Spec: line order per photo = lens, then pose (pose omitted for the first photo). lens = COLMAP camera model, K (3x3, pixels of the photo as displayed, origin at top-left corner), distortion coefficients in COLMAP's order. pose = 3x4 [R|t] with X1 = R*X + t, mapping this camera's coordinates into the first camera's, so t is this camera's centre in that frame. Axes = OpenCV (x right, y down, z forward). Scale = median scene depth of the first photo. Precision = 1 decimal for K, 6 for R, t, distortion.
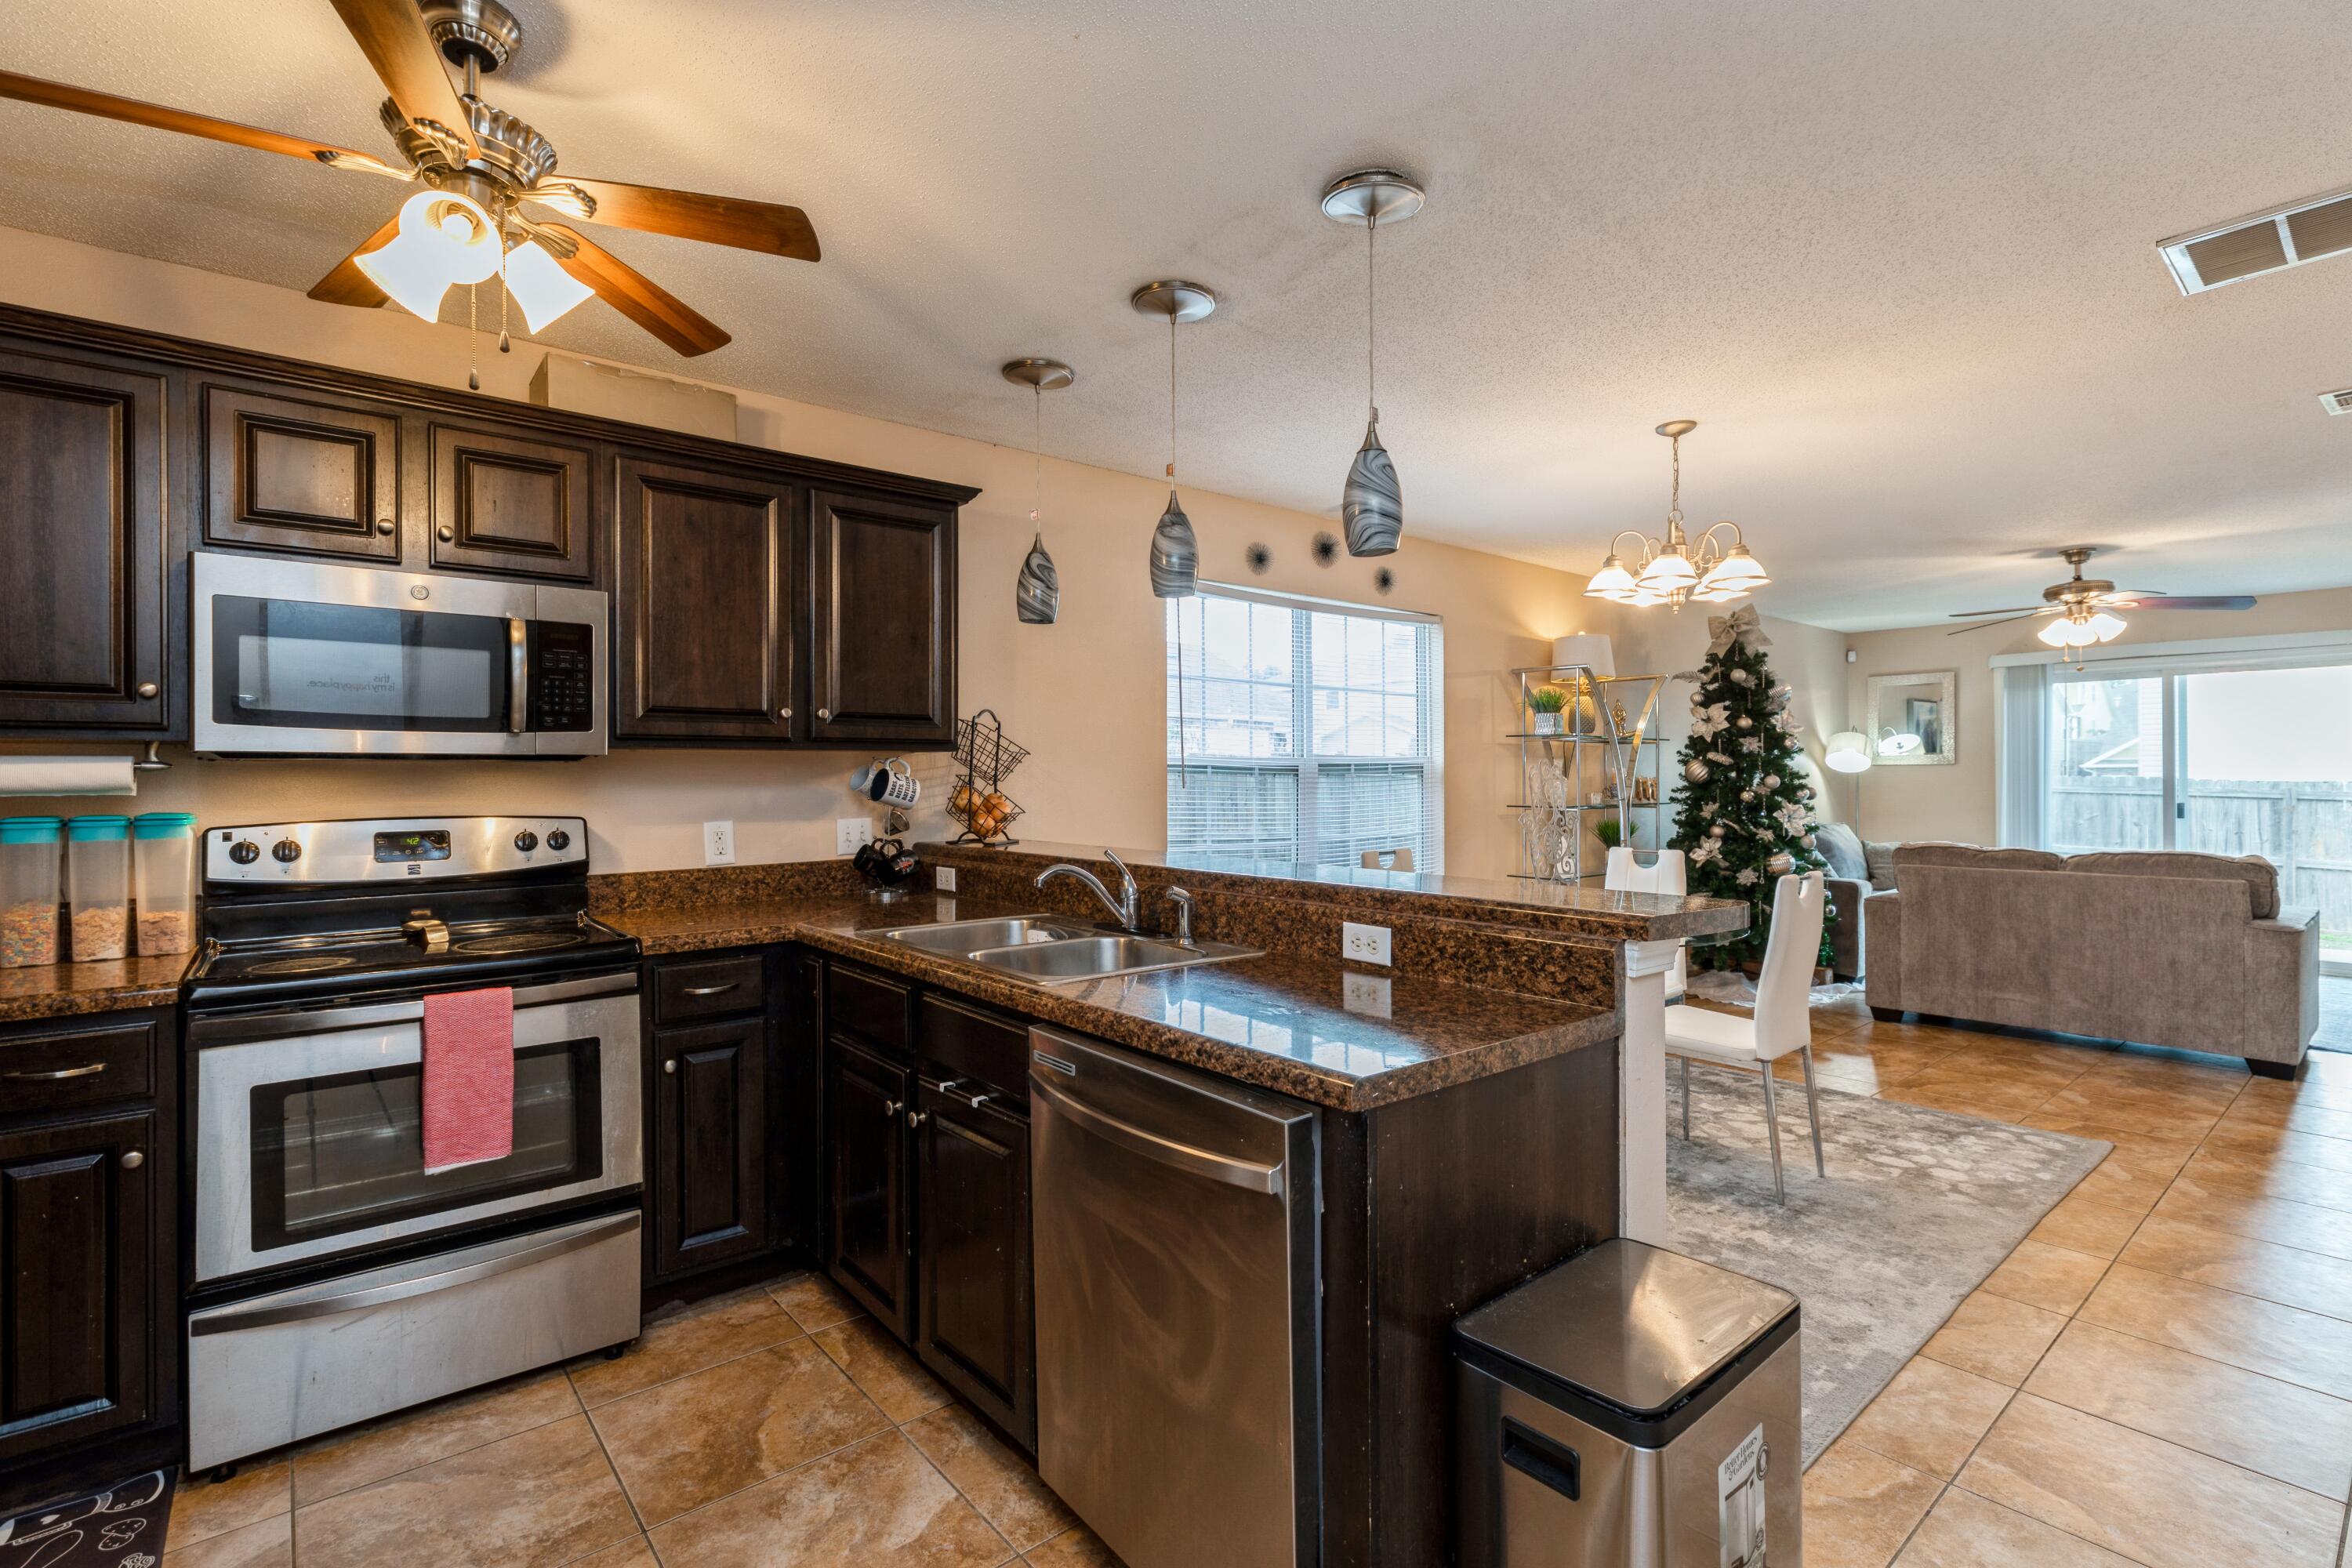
lens RADIAL K [[1058.2, 0, 1164.5], [0, 1058.2, 778.1], [0, 0, 1]] dist [-0.002047, -0.000172]
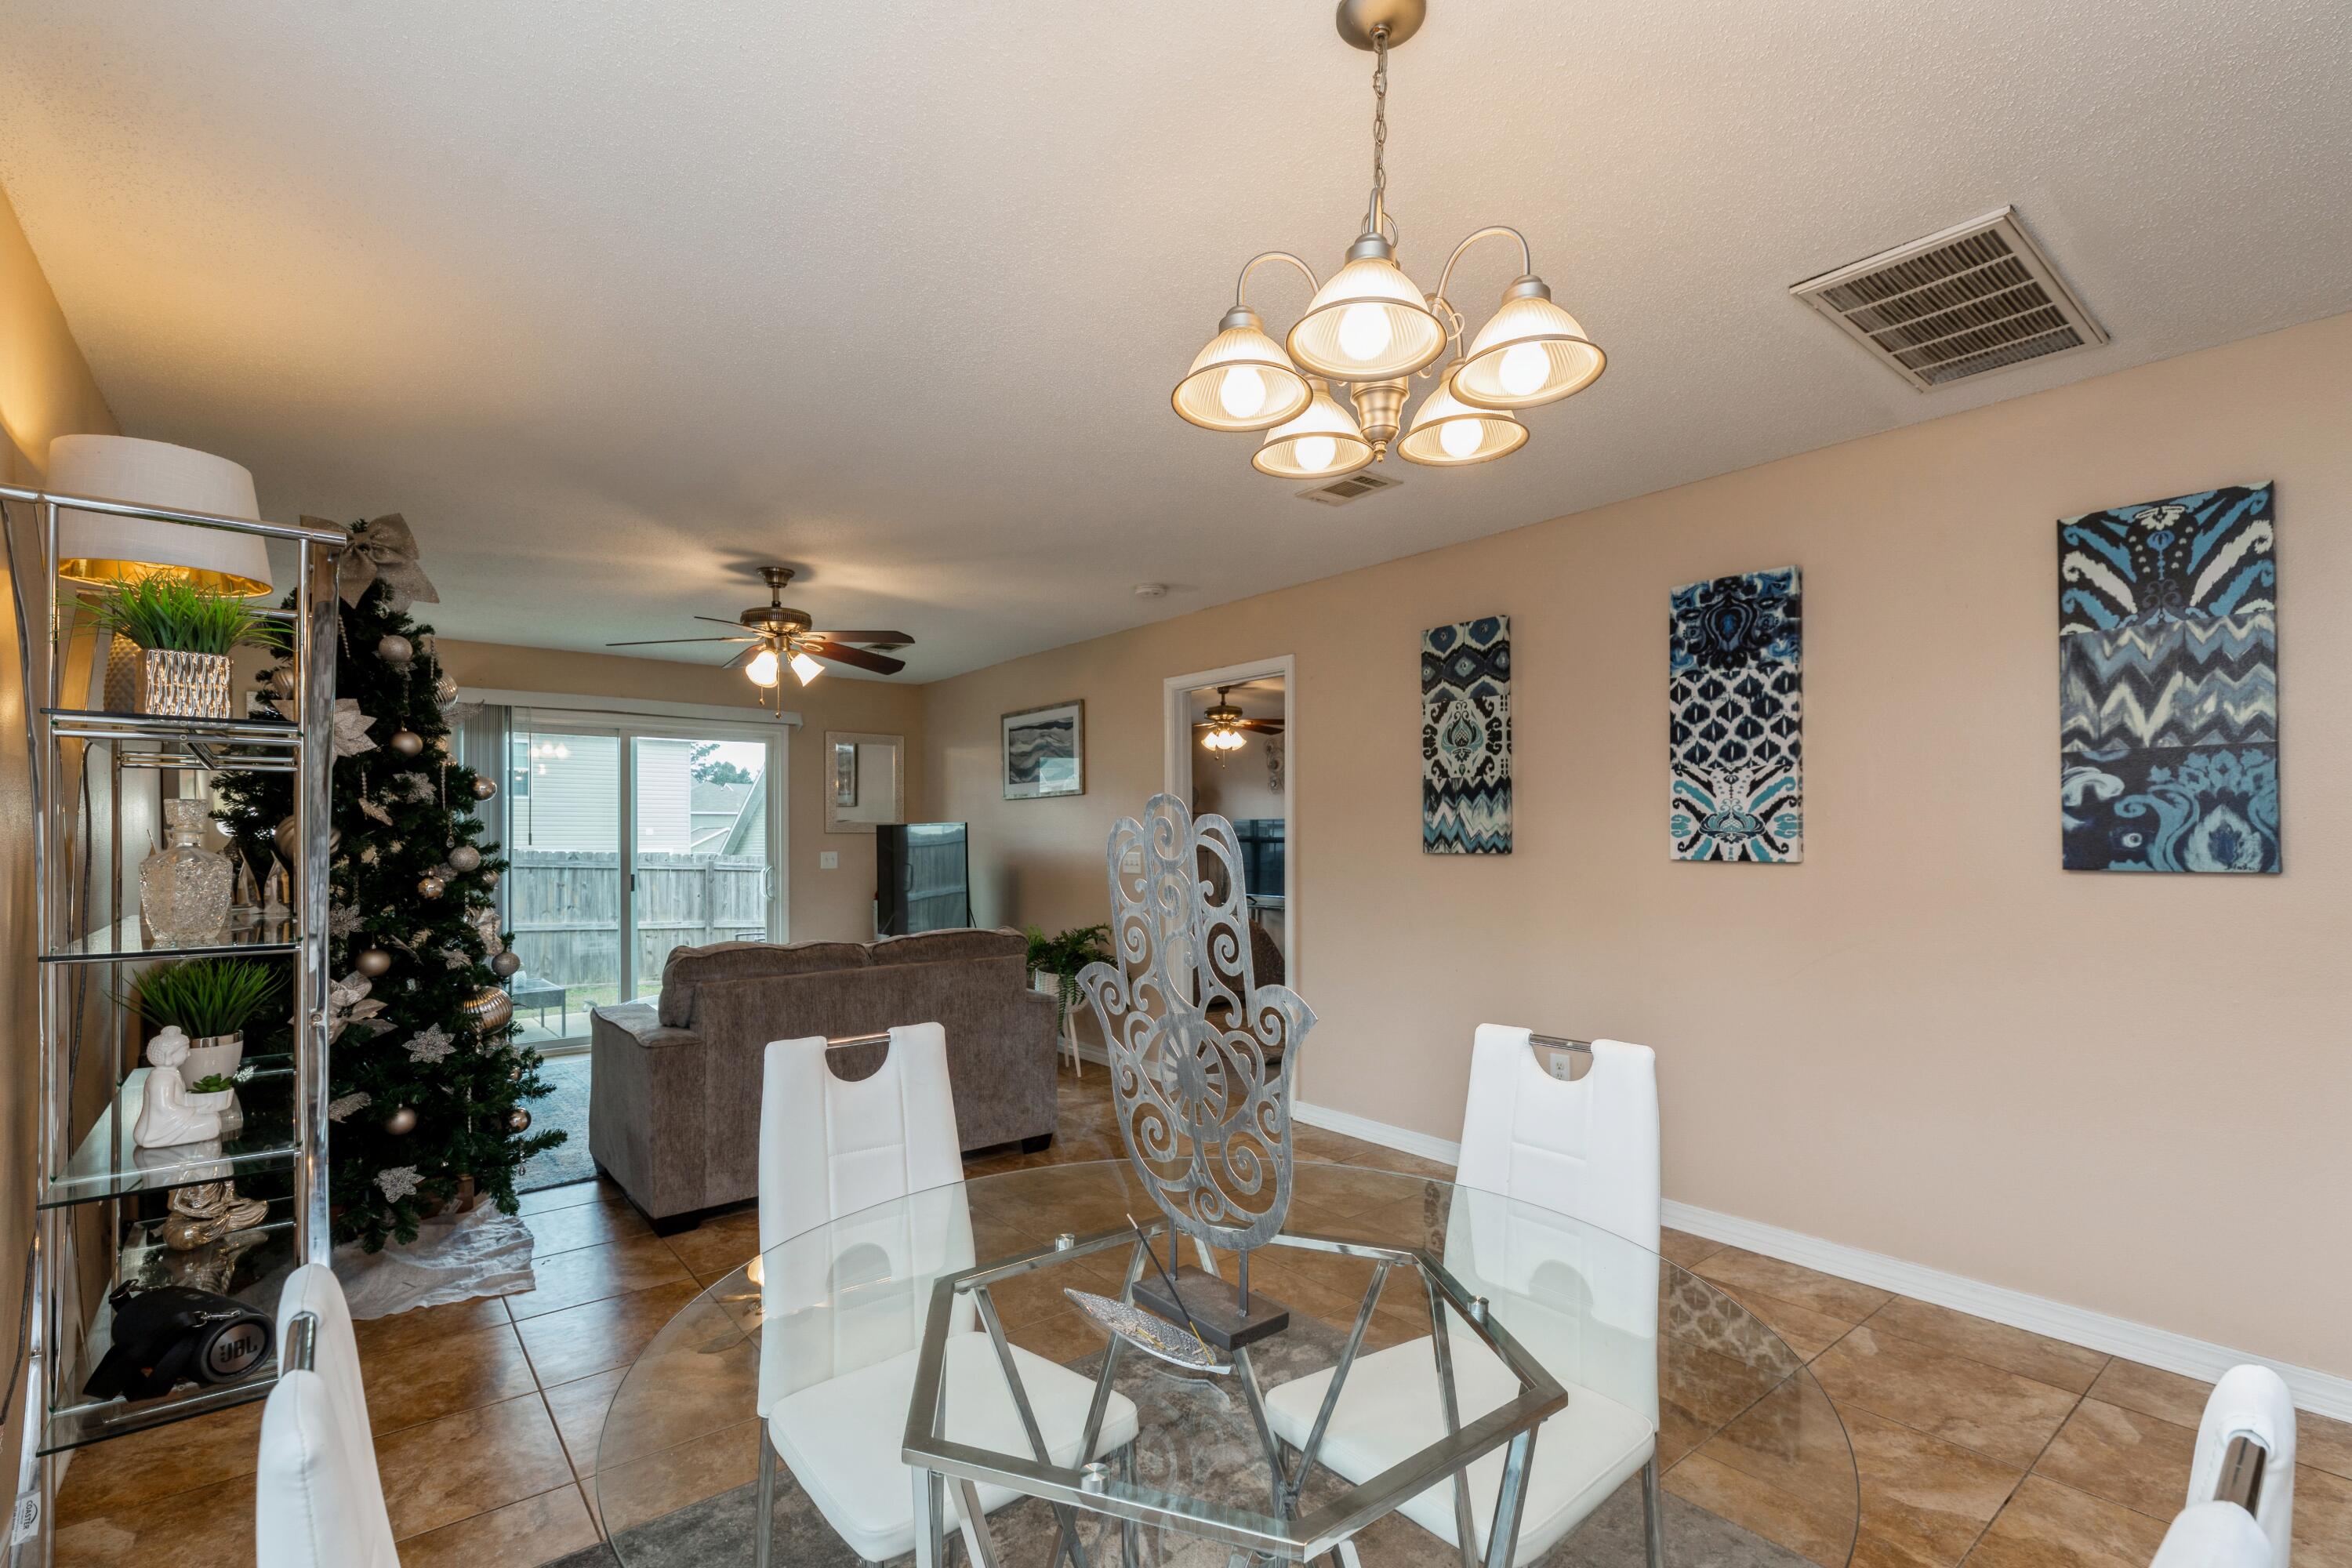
lens RADIAL K [[1056.8, 0, 1175.9], [0, 1056.8, 834.7], [0, 0, 1]] dist [0.001190, 0.000112]
pose [[0.002970, 0.007191, 0.999970, 0.089241], [0.003666, 0.999967, -0.007202, -0.007127], [-0.999989, 0.003687, 0.002944, 1.382276]]
